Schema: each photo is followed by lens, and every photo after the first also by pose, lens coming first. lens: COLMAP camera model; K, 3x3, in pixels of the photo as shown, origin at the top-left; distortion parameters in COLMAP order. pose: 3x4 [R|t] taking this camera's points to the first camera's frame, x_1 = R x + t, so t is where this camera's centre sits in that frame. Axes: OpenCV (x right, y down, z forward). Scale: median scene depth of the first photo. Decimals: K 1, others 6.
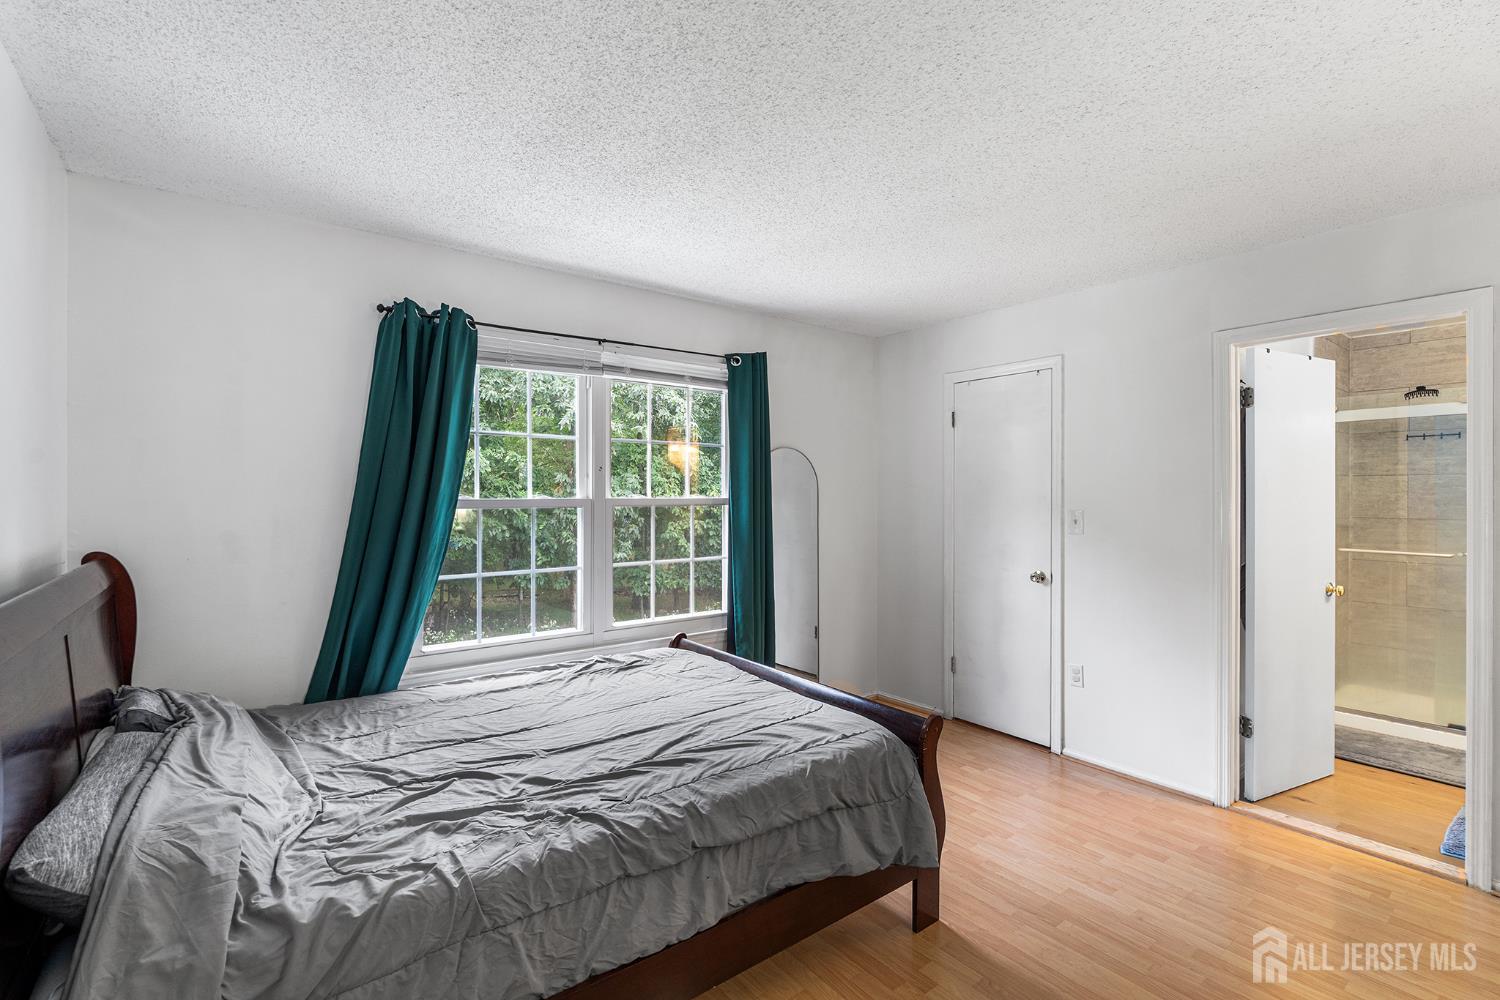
lens RADIAL K [[650.7, 0, 744.0], [0, 650.7, 492.5], [0, 0, 1]] dist [-0.001383, 0.000098]
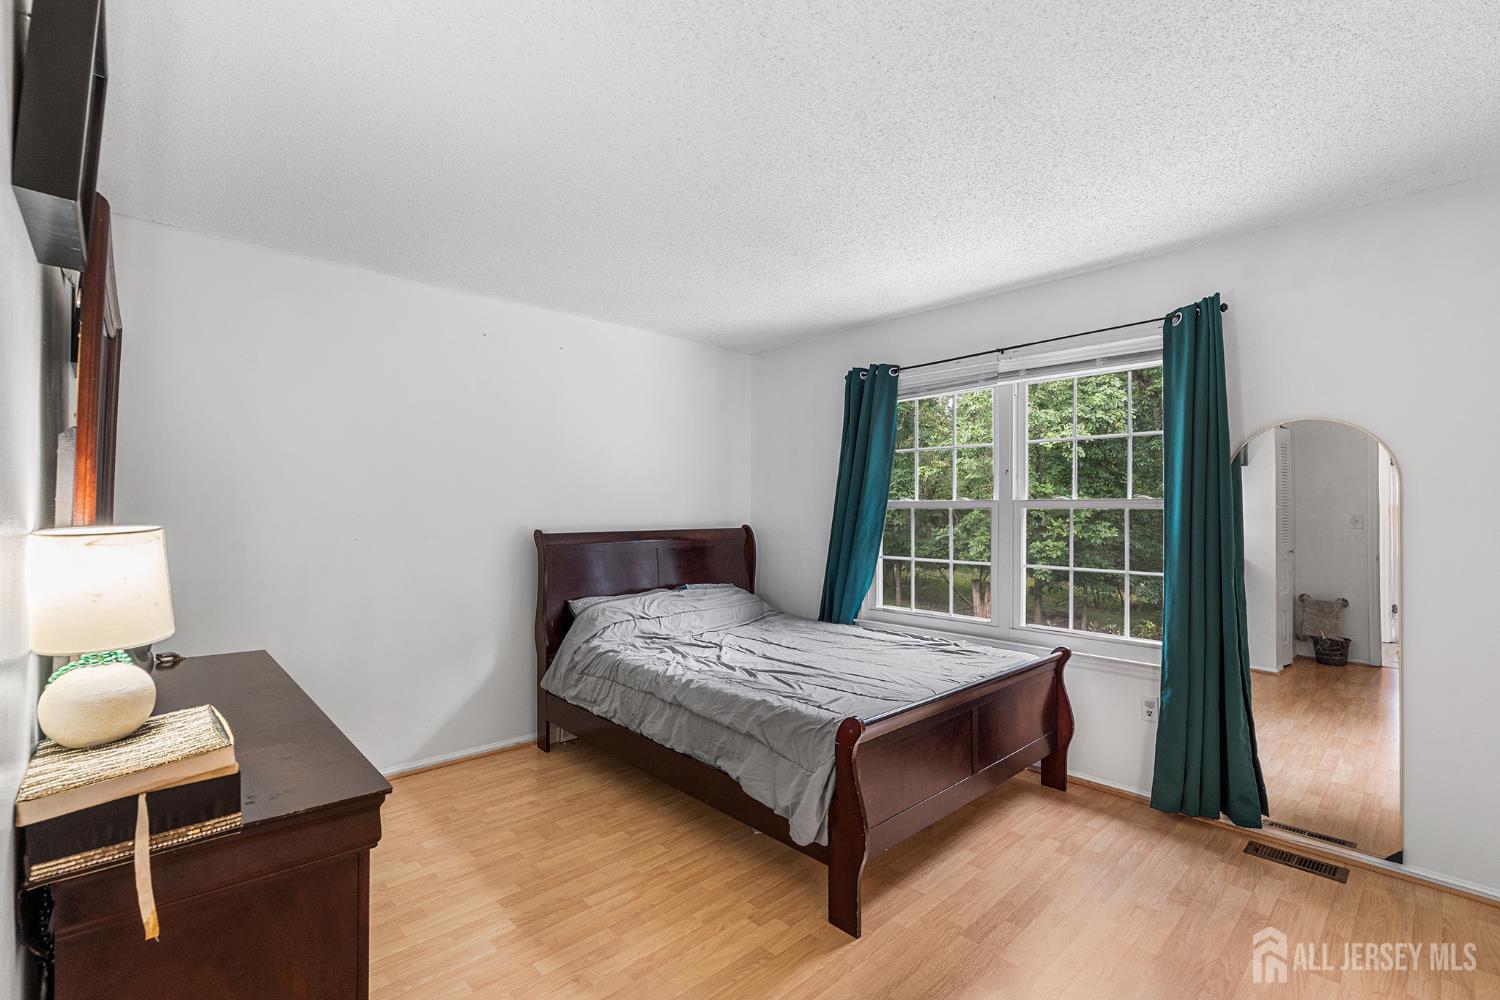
lens RADIAL K [[650.7, 0, 744.0], [0, 650.7, 492.5], [0, 0, 1]] dist [-0.001383, 0.000098]
pose [[0.125675, -0.027666, -0.991686, 0.910246], [0.000061, 0.999611, -0.027879, 0.031651], [0.992071, 0.003444, 0.125628, 0.536275]]
